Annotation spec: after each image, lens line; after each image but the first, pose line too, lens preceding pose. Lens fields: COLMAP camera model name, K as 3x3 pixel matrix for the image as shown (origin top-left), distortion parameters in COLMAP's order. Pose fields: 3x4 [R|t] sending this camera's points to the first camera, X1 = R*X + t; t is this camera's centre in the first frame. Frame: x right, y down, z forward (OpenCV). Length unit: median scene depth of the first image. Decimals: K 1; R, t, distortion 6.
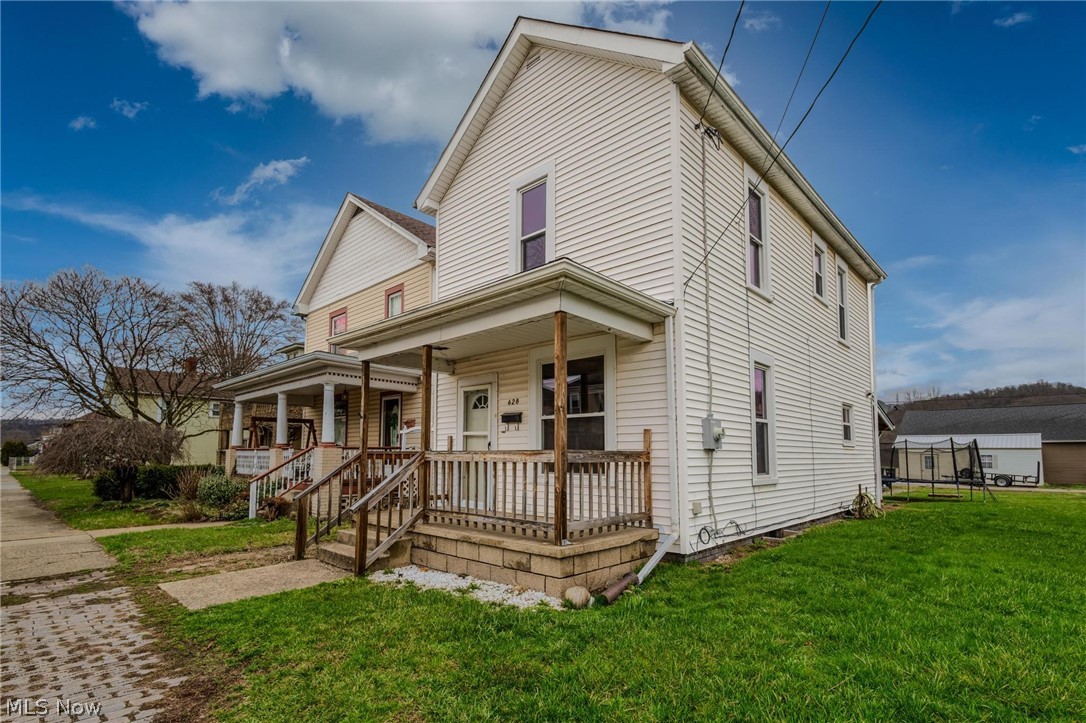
lens RADIAL K [[503.1, 0, 545.1], [0, 503.1, 358.1], [0, 0, 1]] dist [0.002605, 0.000065]
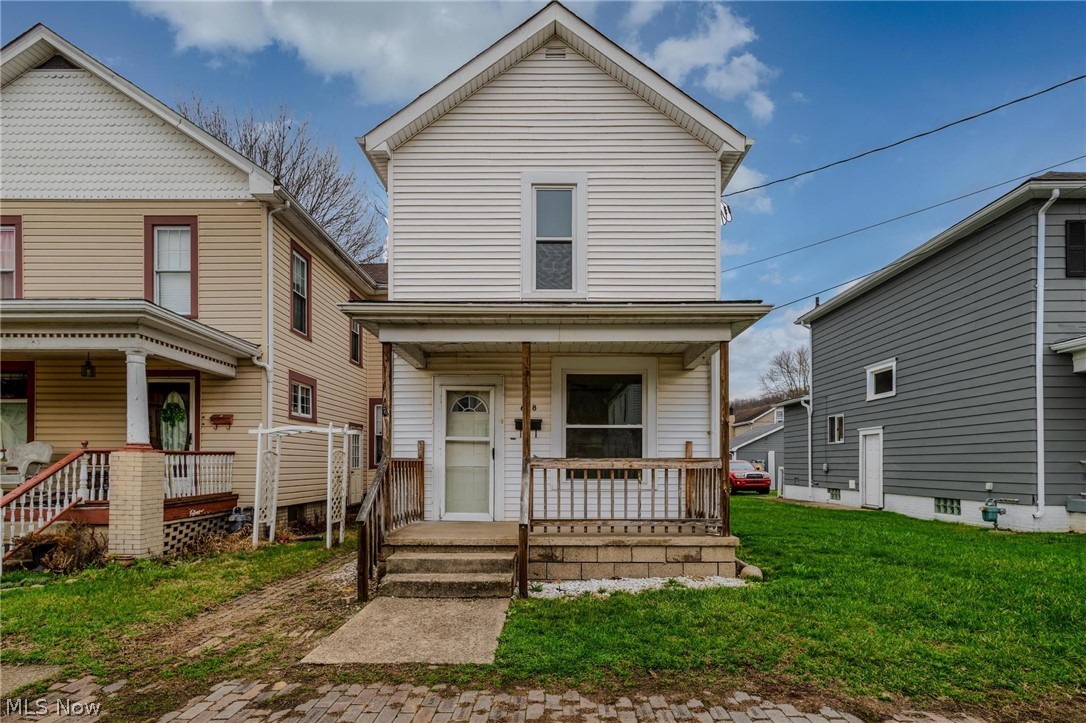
lens RADIAL K [[524.9, 0, 542.2], [0, 524.9, 396.1], [0, 0, 1]] dist [0.002627, 0.000279]
pose [[0.740277, 0.084937, 0.666915, -0.750930], [-0.125897, 0.991953, 0.013413, 0.049707], [-0.660409, -0.093892, 0.745013, 0.246589]]
